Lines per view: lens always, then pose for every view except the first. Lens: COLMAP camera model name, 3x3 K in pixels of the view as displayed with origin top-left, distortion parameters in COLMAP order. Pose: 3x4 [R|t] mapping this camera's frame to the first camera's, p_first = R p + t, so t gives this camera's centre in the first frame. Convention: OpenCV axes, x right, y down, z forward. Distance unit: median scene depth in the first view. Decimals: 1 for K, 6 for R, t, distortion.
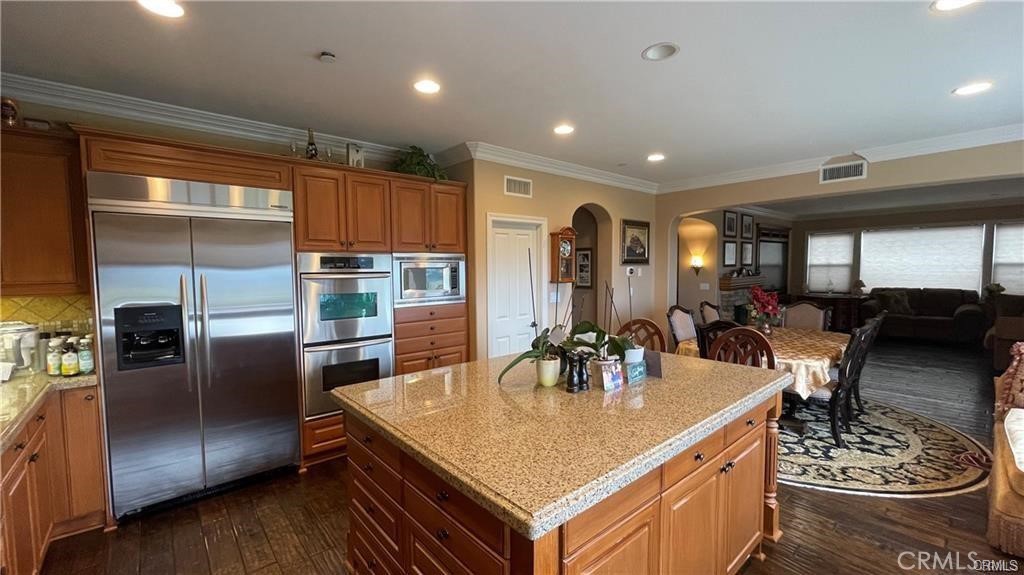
lens RADIAL K [[414.6, 0, 506.0], [0, 414.6, 291.4], [0, 0, 1]] dist [0.007468, 0.000104]
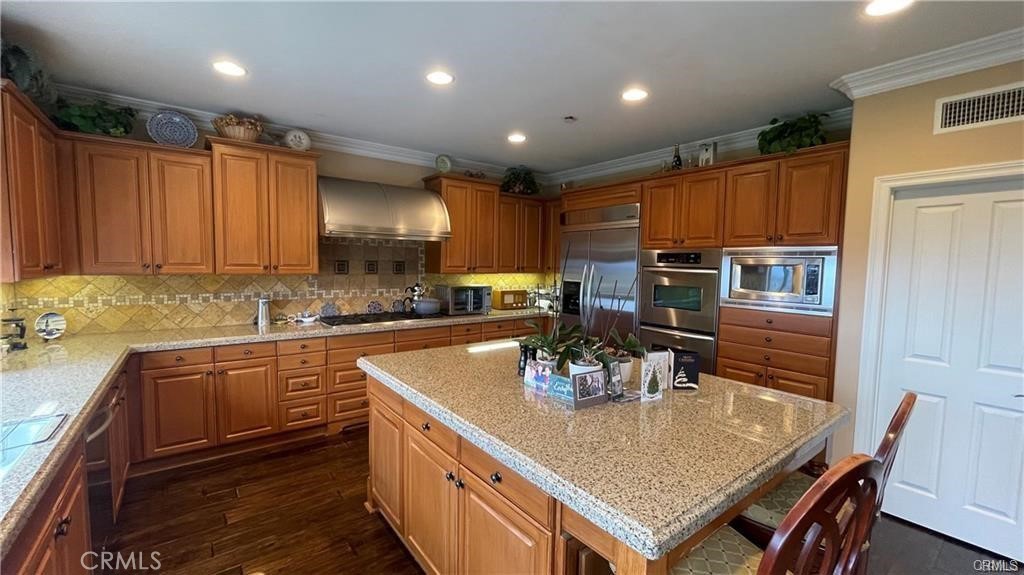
lens RADIAL K [[414.6, 0, 506.0], [0, 414.6, 291.4], [0, 0, 1]] dist [0.007468, 0.000104]
pose [[-0.062361, 0.080892, -0.994770, 0.664030], [-0.076068, 0.993426, 0.085552, -0.035770], [0.995151, 0.081005, -0.055798, 0.536168]]
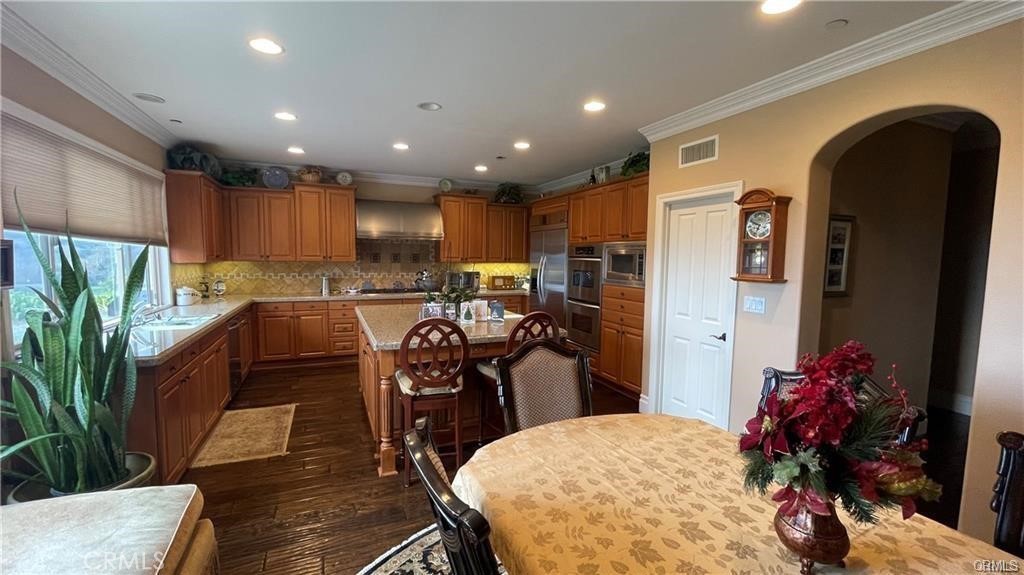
lens RADIAL K [[414.6, 0, 506.0], [0, 414.6, 291.4], [0, 0, 1]] dist [0.007468, 0.000104]
pose [[-0.298981, 0.088269, -0.950168, 1.034444], [-0.068246, 0.991185, 0.113554, -0.063901], [0.951816, 0.098796, -0.290321, 1.035685]]
